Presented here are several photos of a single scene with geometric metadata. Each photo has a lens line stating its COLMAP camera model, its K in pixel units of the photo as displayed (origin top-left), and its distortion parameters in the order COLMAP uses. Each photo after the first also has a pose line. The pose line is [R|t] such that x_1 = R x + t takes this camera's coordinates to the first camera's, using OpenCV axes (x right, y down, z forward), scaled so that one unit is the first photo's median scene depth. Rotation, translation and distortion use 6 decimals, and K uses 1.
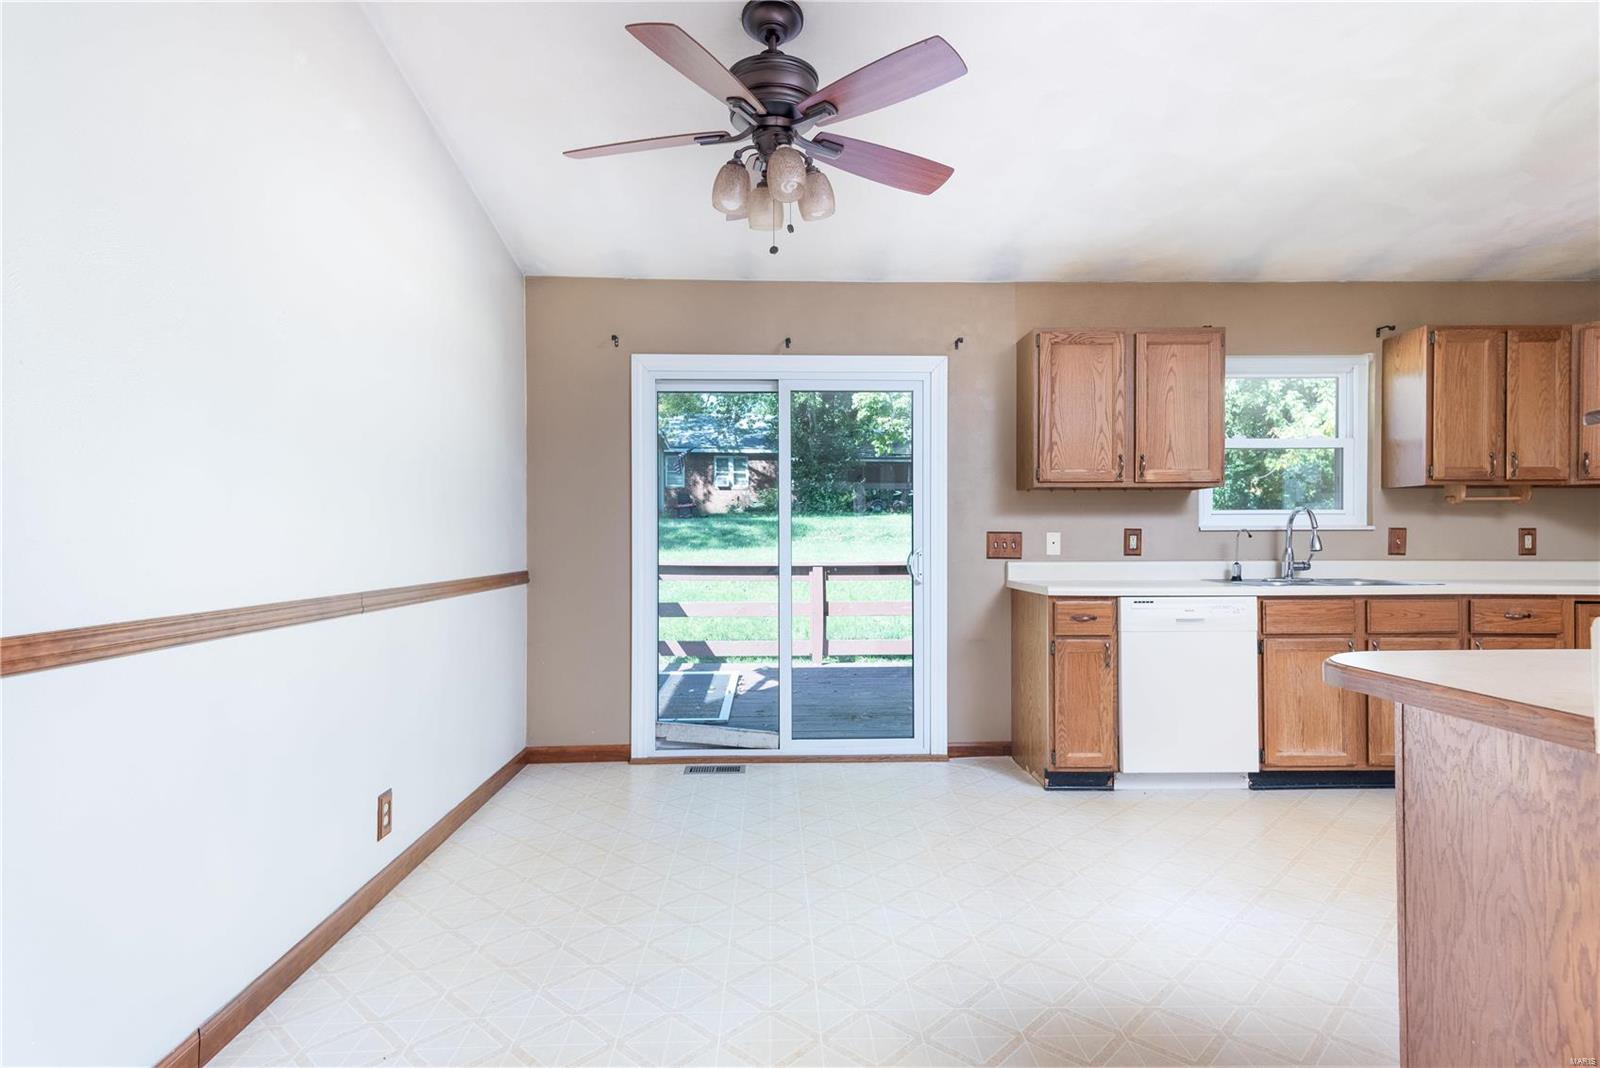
lens RADIAL K [[855.7, 0, 791.3], [0, 855.7, 539.4], [0, 0, 1]] dist [0.032004, 0.000298]
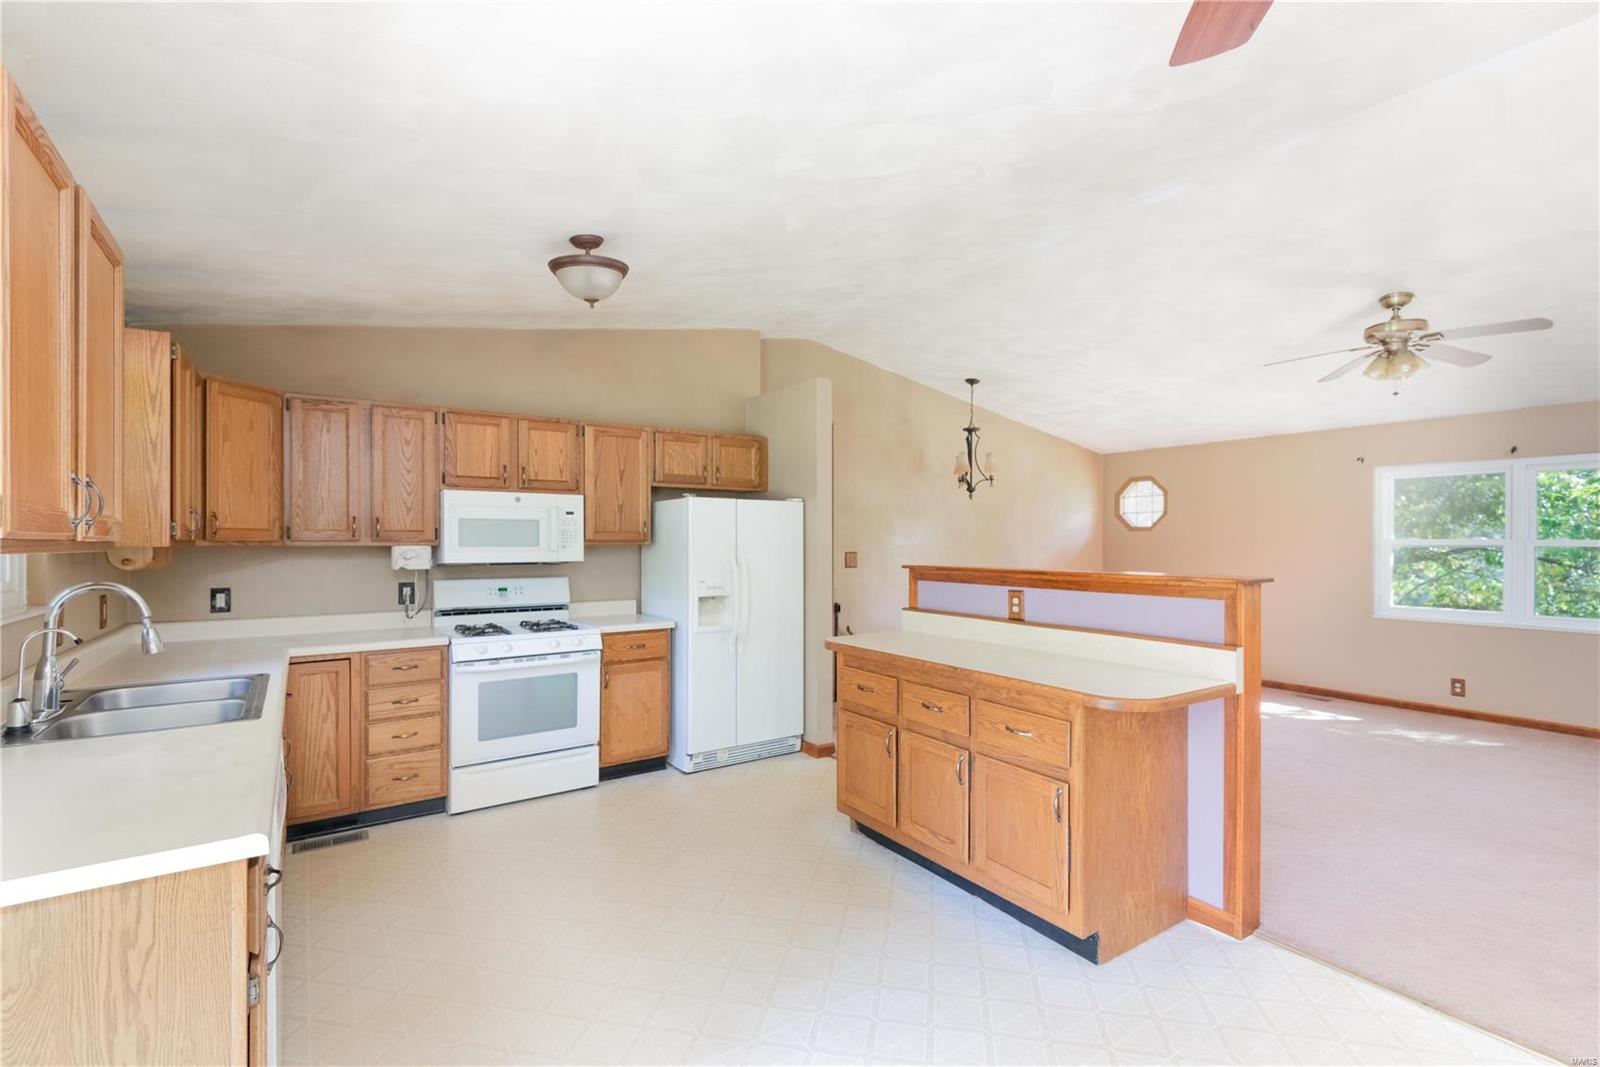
lens RADIAL K [[717.8, 0, 798.1], [0, 717.8, 536.6], [0, 0, 1]] dist [0.028857, -0.006346]
pose [[-0.545535, 0.009566, 0.838033, -0.093478], [-0.001270, 0.999924, -0.012241, -0.070440], [-0.838087, -0.007742, -0.545482, 0.976753]]
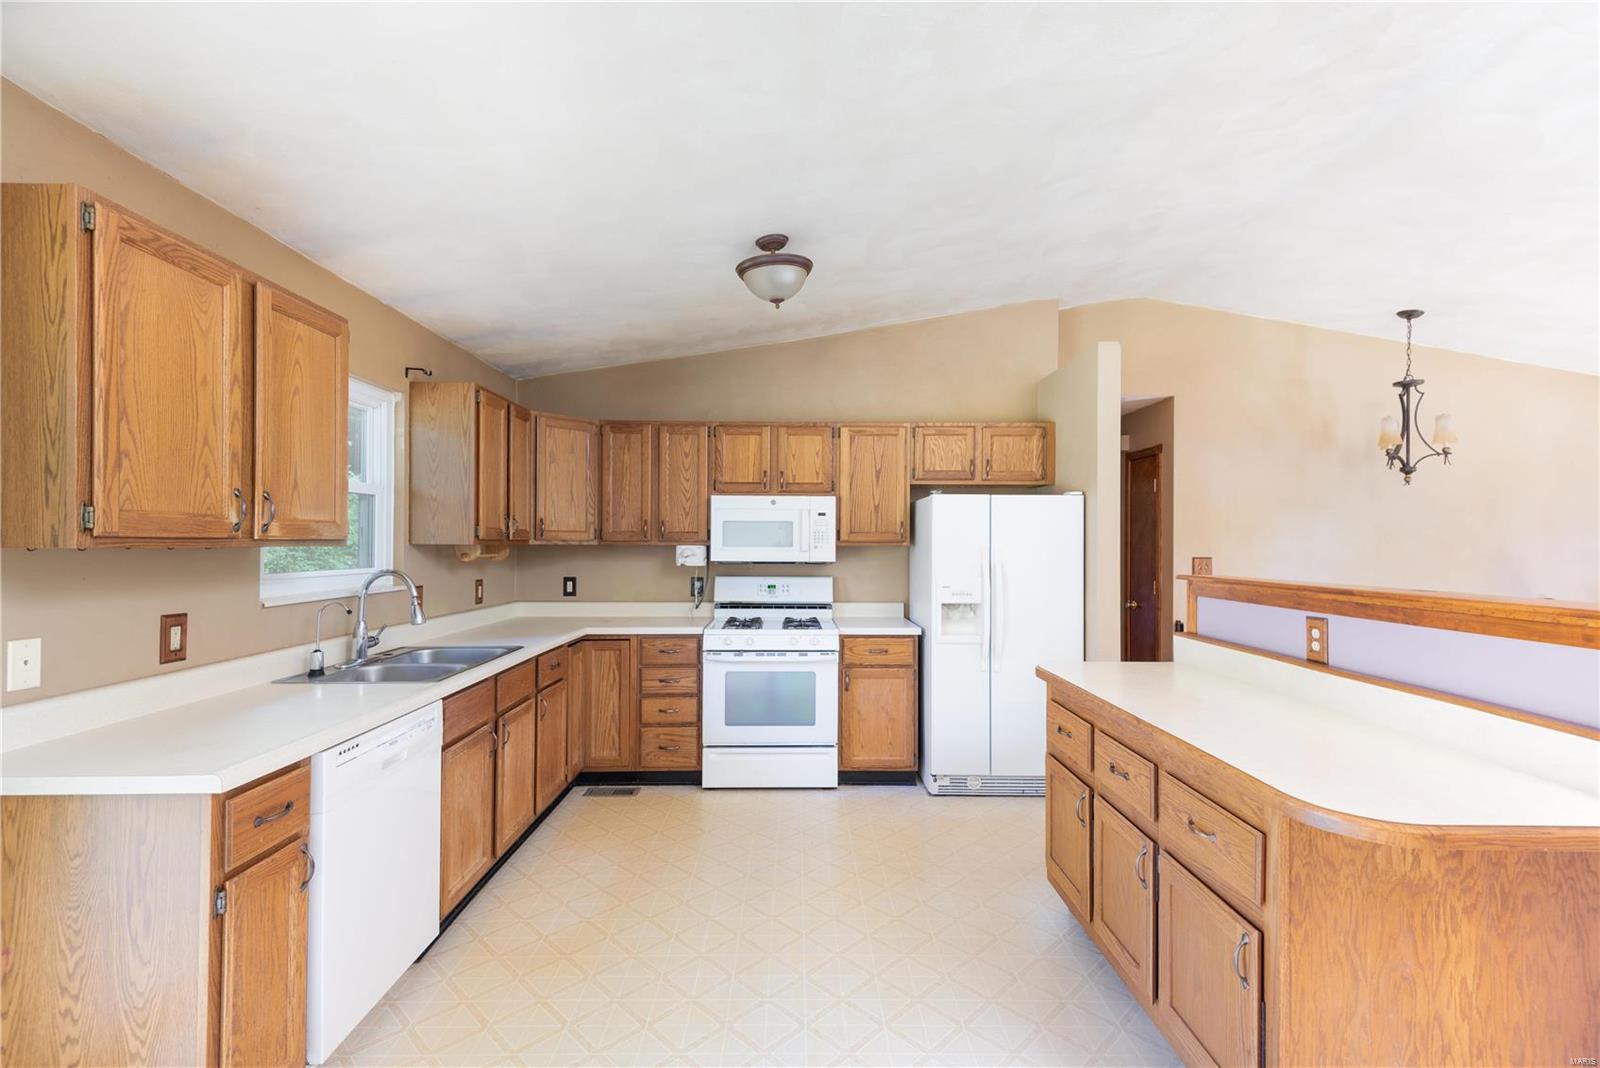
lens RADIAL K [[717.8, 0, 811.0], [0, 717.8, 535.8], [0, 0, 1]] dist [0.028857, -0.006346]
pose [[0.004613, 0.013146, 0.999903, -0.094124], [-0.008525, 0.999878, -0.013106, -0.071147], [-0.999953, -0.008464, 0.004725, 0.677571]]
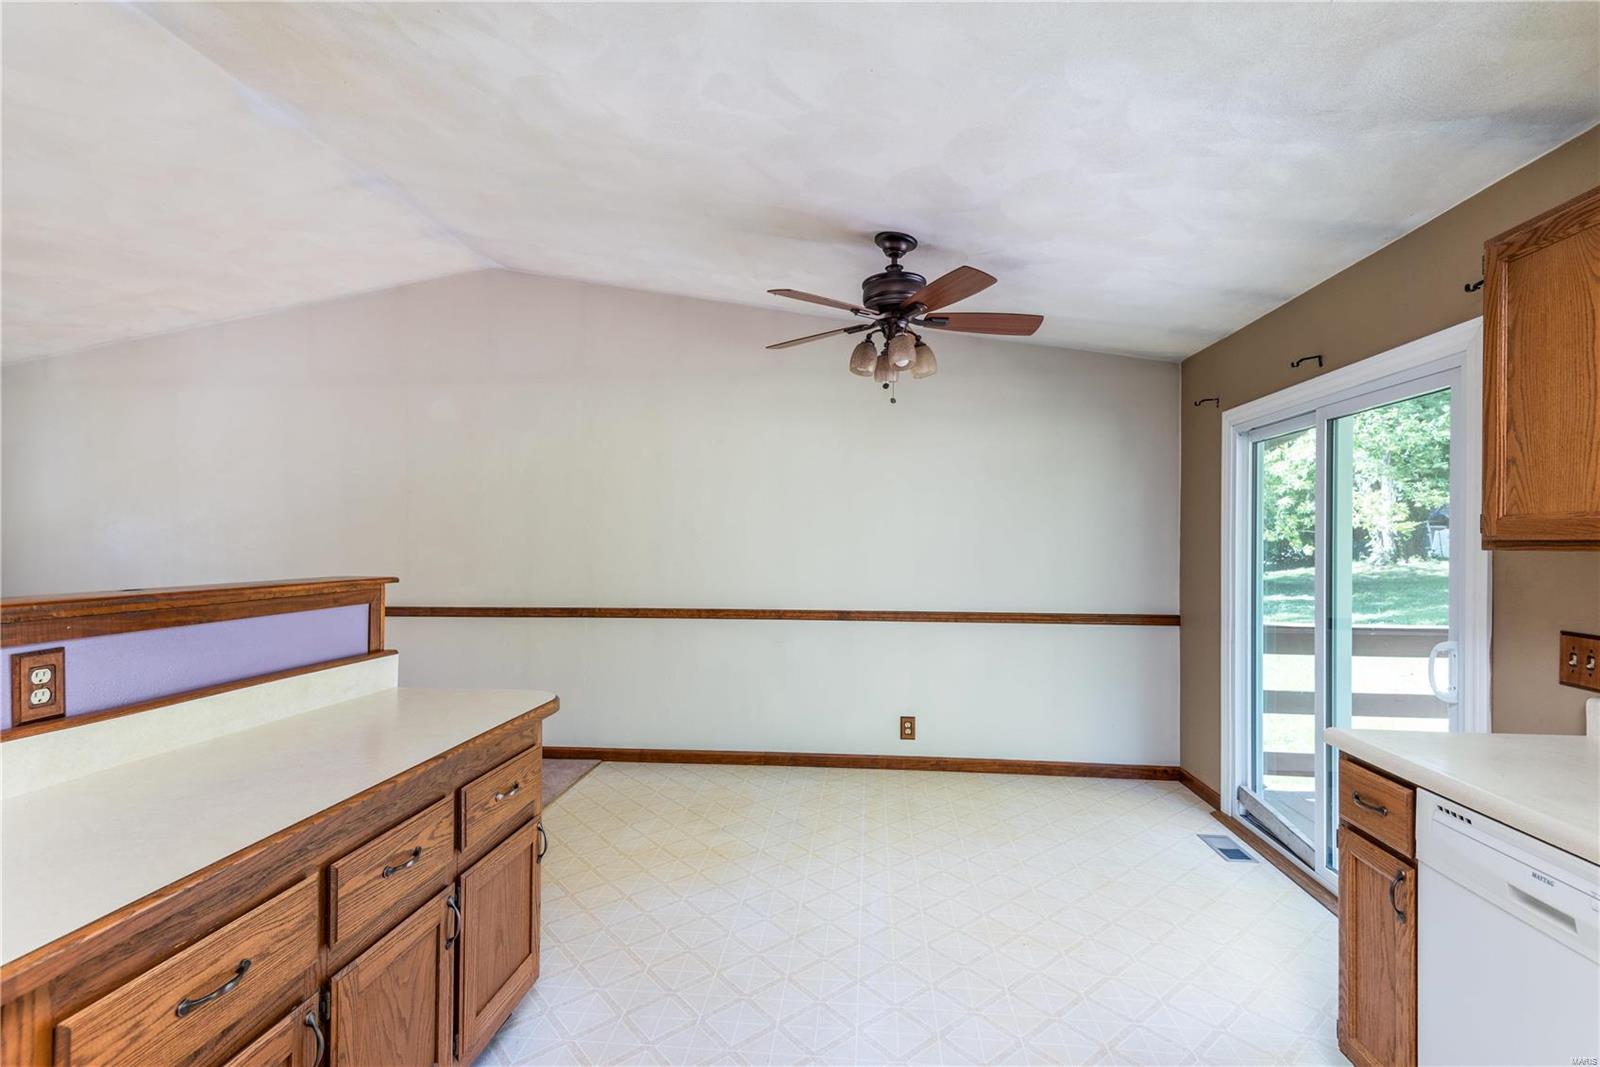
lens RADIAL K [[717.8, 0, 800.9], [0, 717.8, 541.7], [0, 0, 1]] dist [0.028857, -0.006346]
pose [[-0.118894, -0.000223, -0.992907, 0.838938], [-0.000419, 1.000000, -0.000175, -0.072026], [0.992907, 0.000395, -0.118894, 0.699547]]
